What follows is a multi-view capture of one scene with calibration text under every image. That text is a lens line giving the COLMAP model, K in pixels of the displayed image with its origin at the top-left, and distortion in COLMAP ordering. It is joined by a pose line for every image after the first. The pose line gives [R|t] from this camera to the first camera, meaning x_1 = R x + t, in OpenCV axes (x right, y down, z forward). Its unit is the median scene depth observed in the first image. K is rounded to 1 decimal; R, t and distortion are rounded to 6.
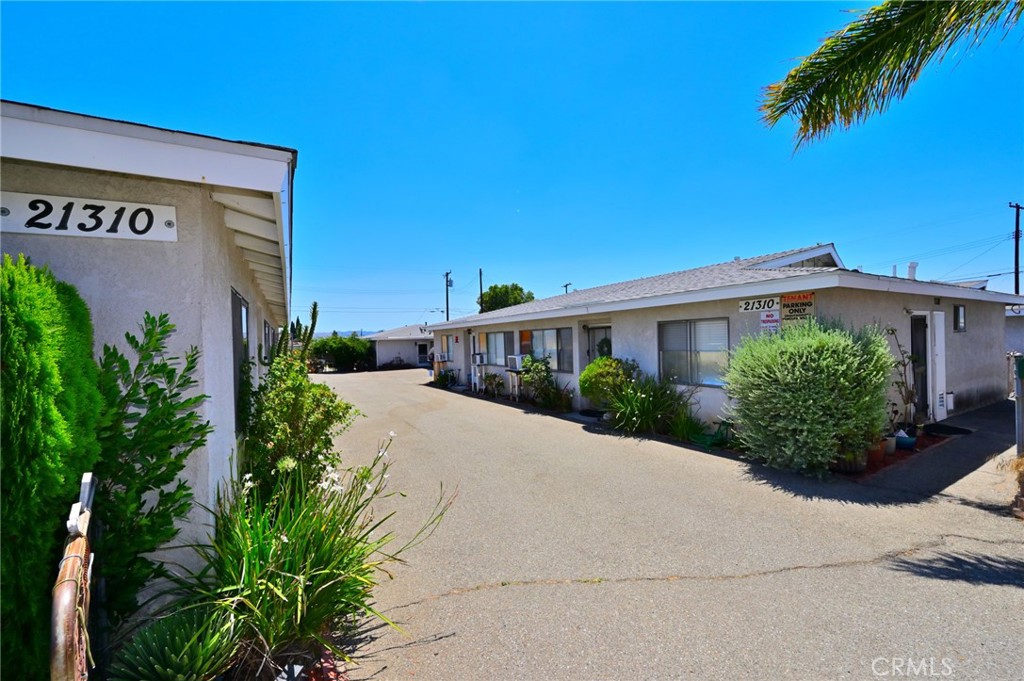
lens RADIAL K [[400.6, 0, 520.1], [0, 400.6, 344.3], [0, 0, 1]] dist [-0.004639, 0.000818]
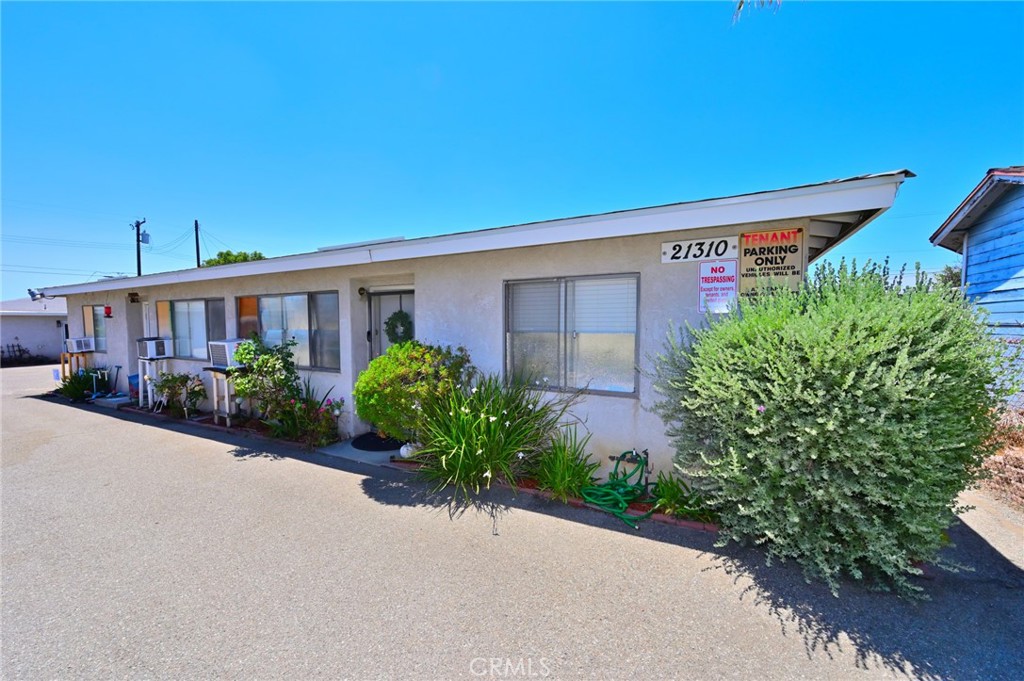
lens RADIAL K [[400.6, 0, 517.0], [0, 400.6, 344.0], [0, 0, 1]] dist [-0.004639, 0.000818]
pose [[0.850184, -0.002378, 0.526480, 0.062536], [-0.013987, 0.999535, 0.027101, 0.018132], [-0.526300, -0.030405, 0.849755, 0.517382]]
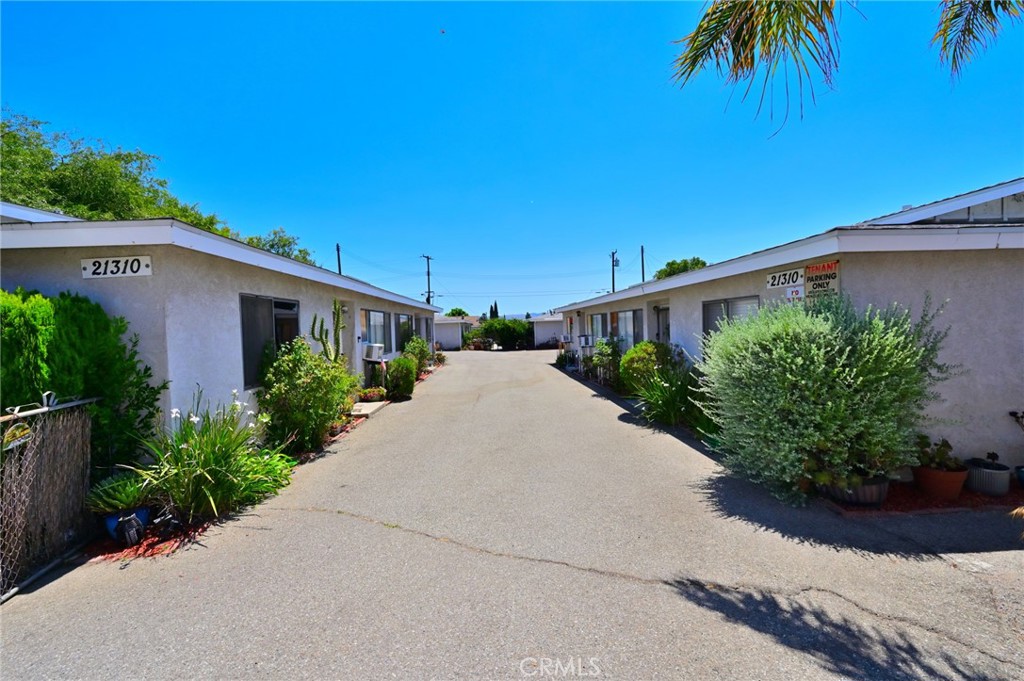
lens RADIAL K [[400.6, 0, 513.0], [0, 400.6, 339.0], [0, 0, 1]] dist [-0.004639, 0.000818]
pose [[0.888108, 0.013815, -0.459426, 0.386134], [0.002722, 0.999373, 0.035312, -0.007527], [0.459626, -0.032611, 0.887514, 0.038015]]
